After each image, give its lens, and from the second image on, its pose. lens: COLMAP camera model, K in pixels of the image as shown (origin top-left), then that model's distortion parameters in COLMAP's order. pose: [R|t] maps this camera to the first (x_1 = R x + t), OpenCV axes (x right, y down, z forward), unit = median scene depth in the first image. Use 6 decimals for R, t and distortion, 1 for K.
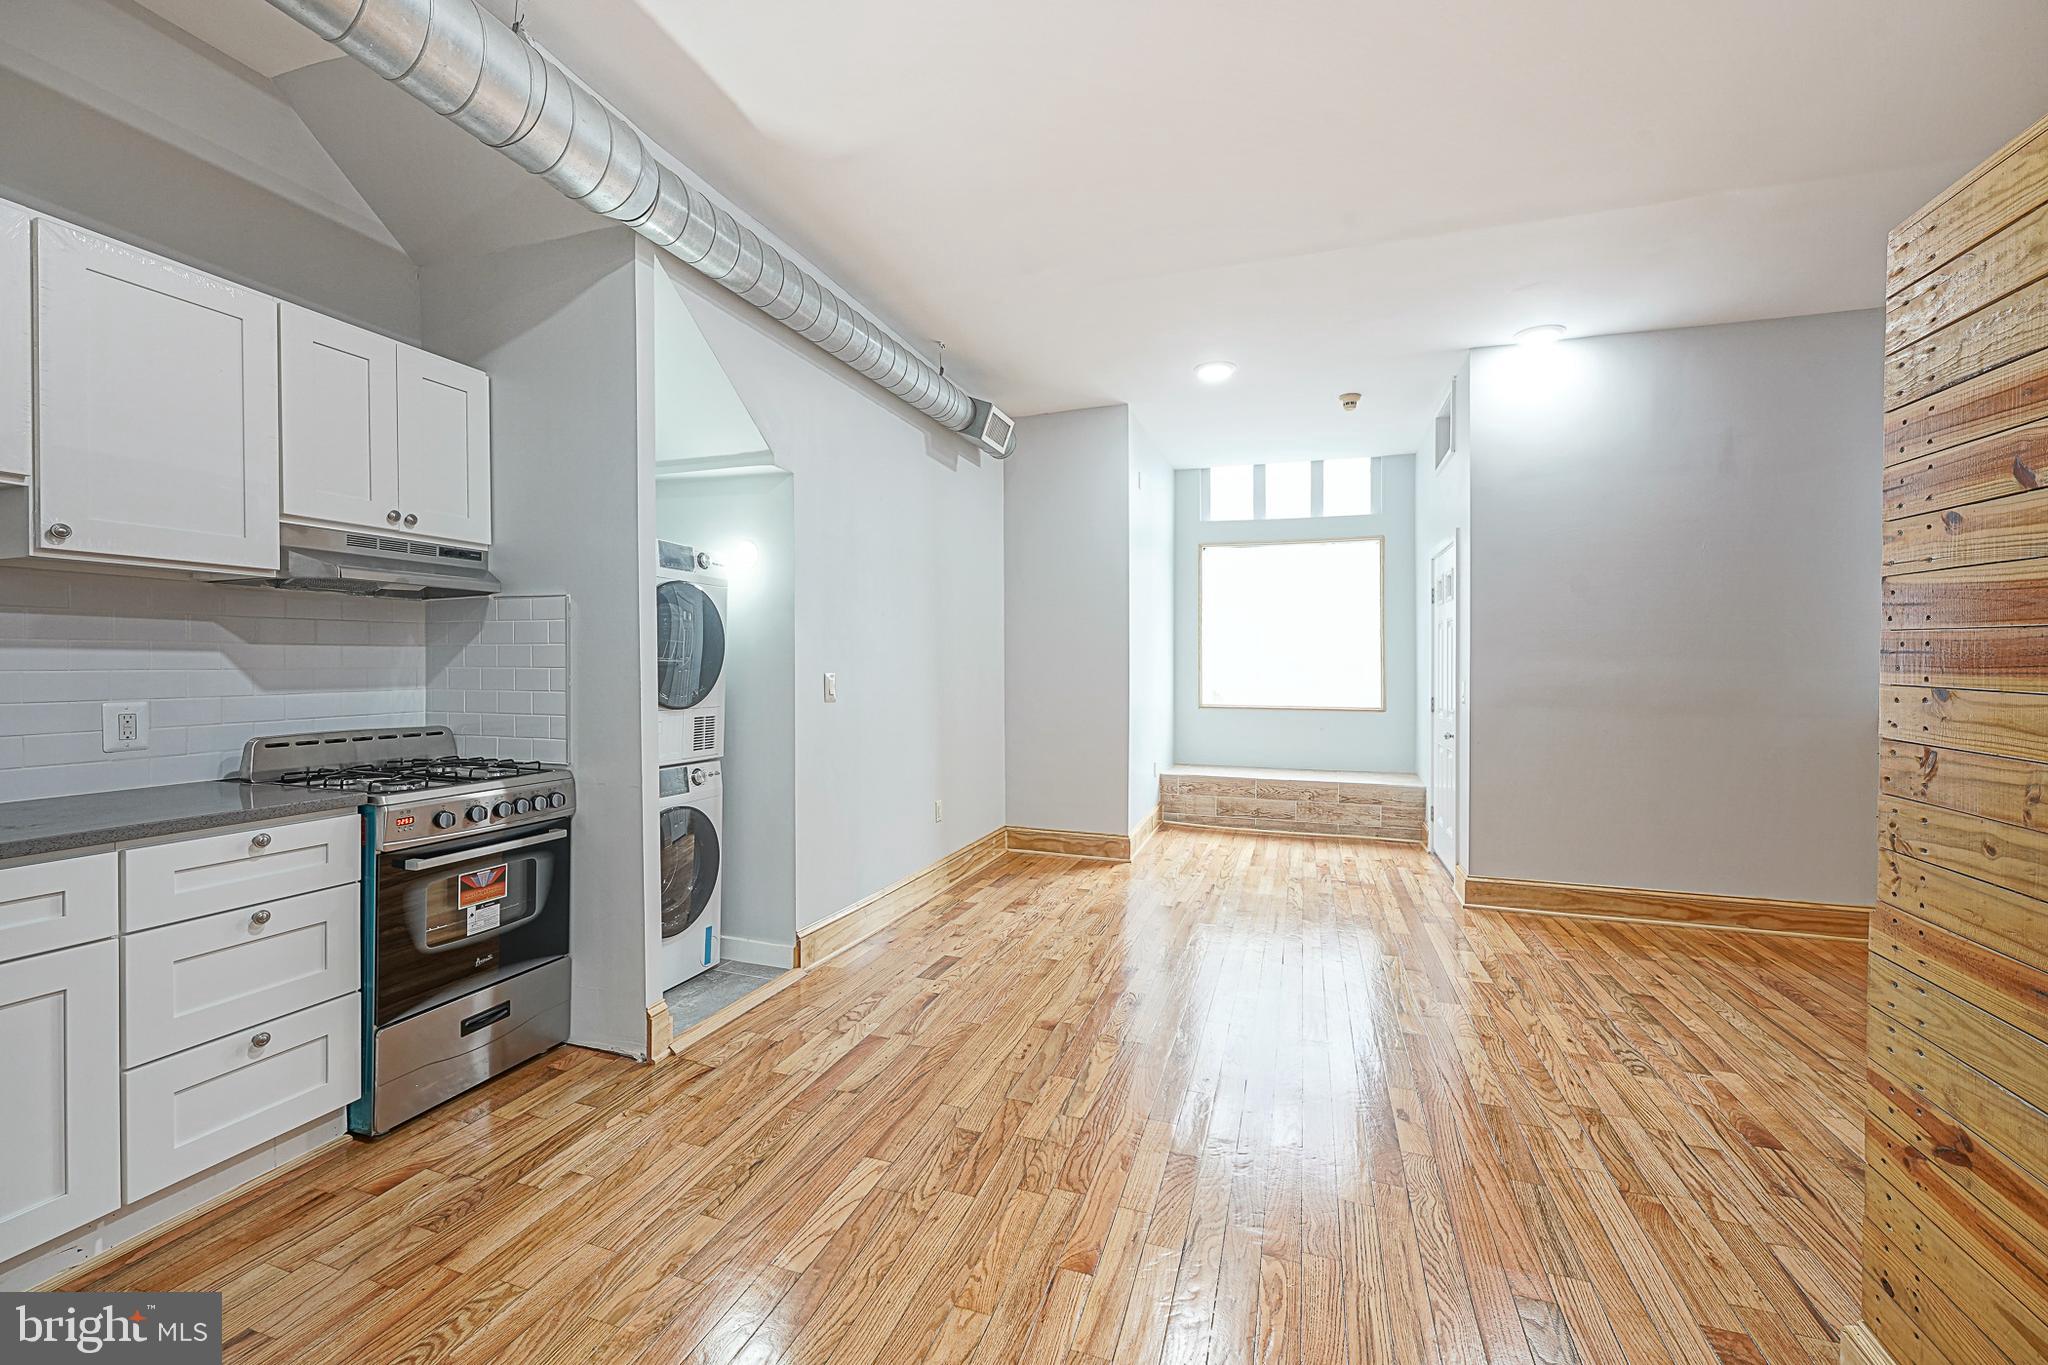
lens RADIAL K [[830.3, 0, 1036.8], [0, 830.3, 667.5], [0, 0, 1]] dist [-0.002625, -0.000088]
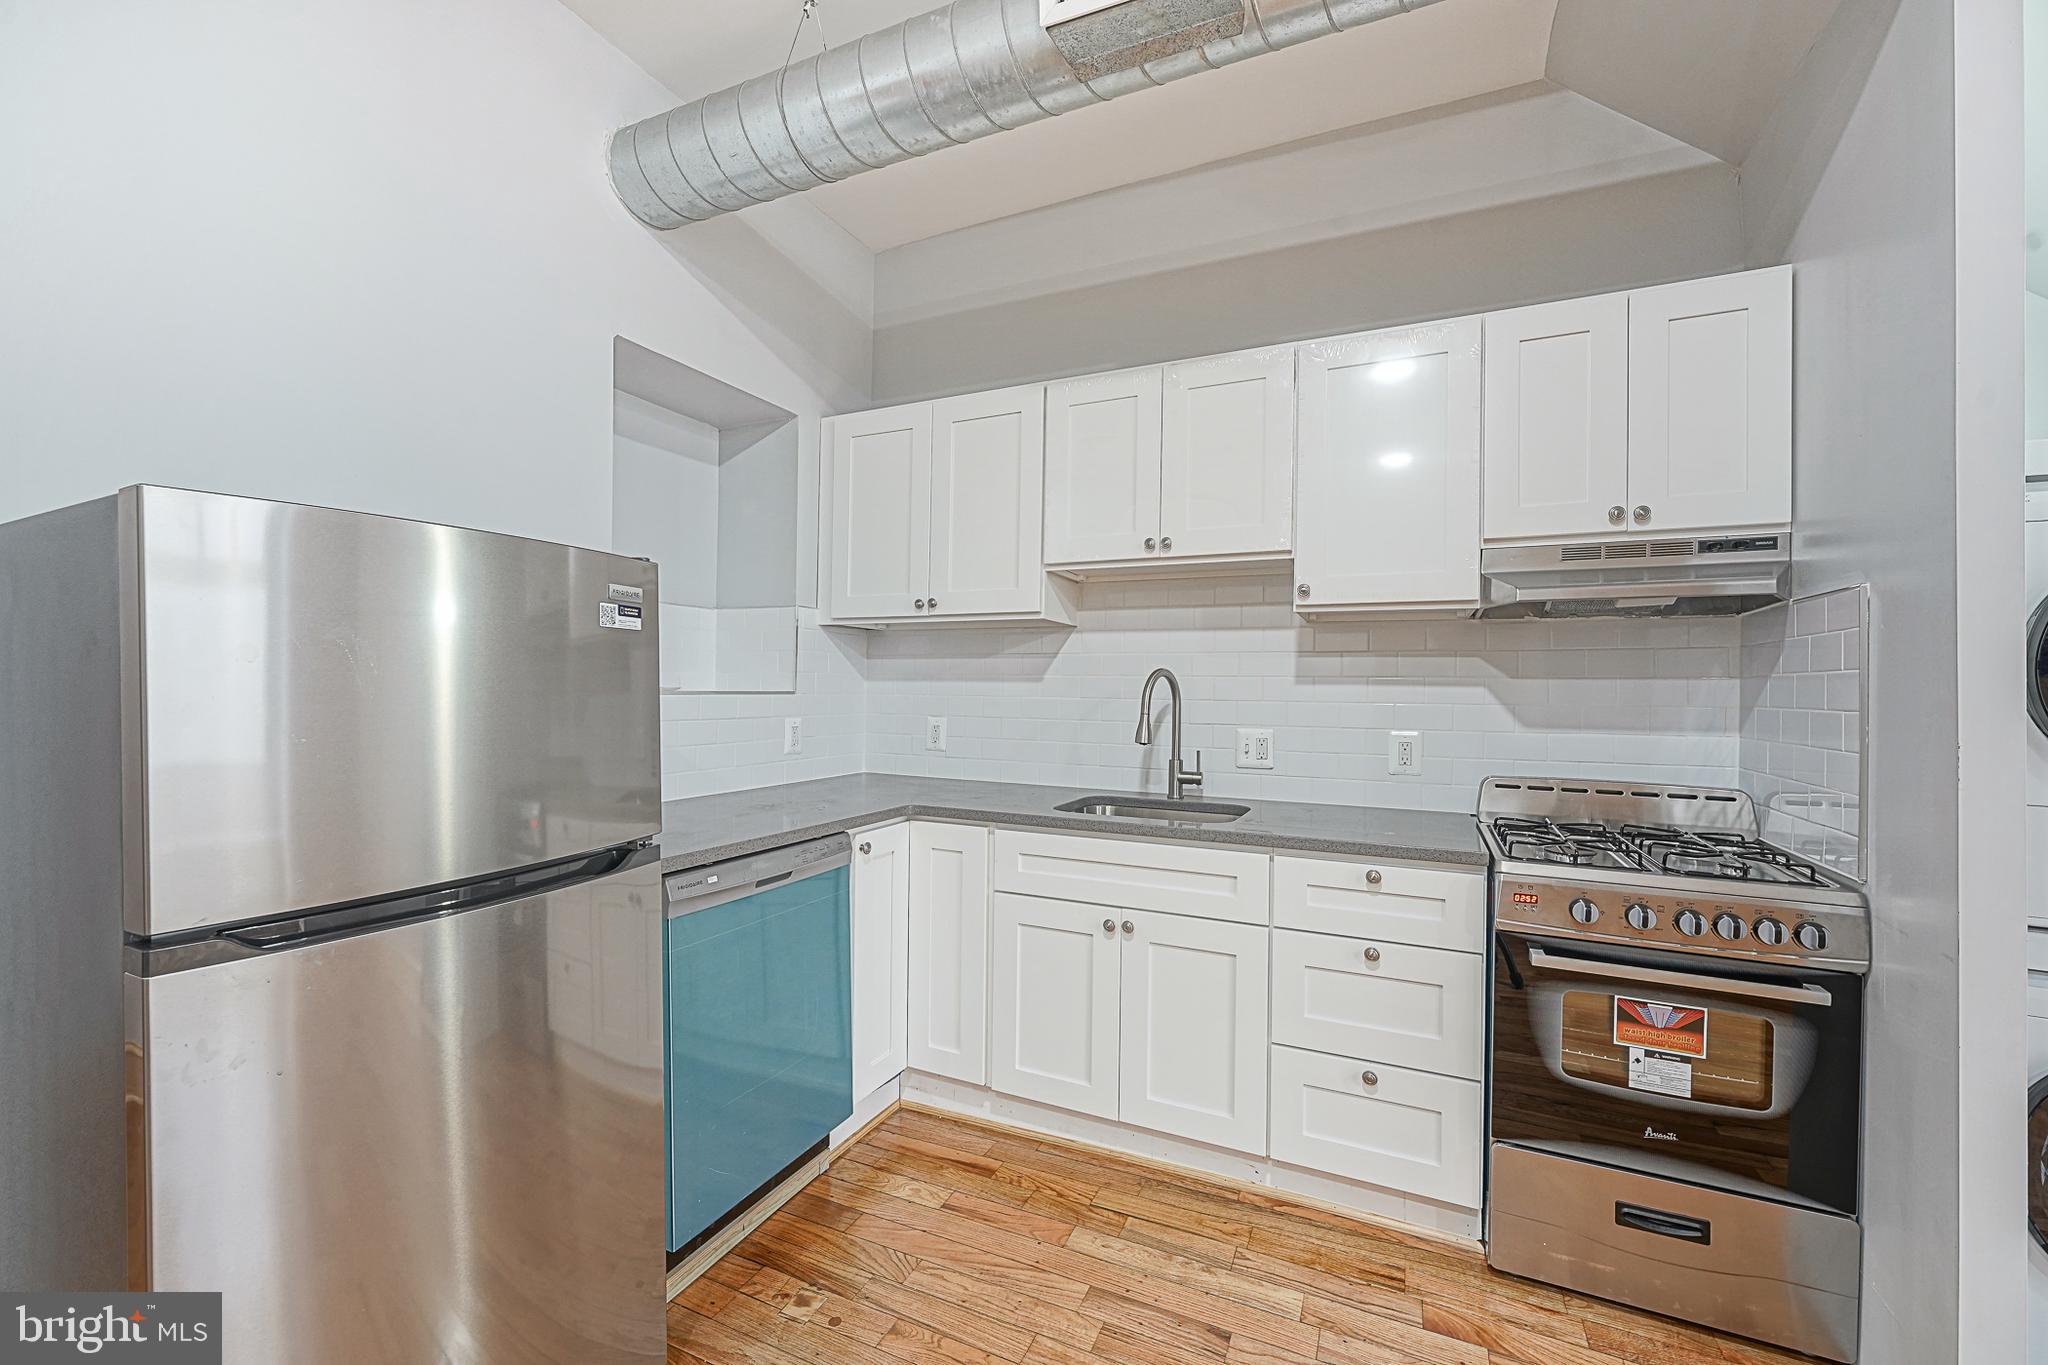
lens RADIAL K [[830.3, 0, 1017.8], [0, 830.3, 682.7], [0, 0, 1]] dist [-0.002625, -0.000088]
pose [[-0.128650, -0.009888, -0.991641, 0.069754], [-0.017487, 0.999817, -0.007701, -0.005100], [0.991536, 0.016350, -0.128799, 0.458248]]
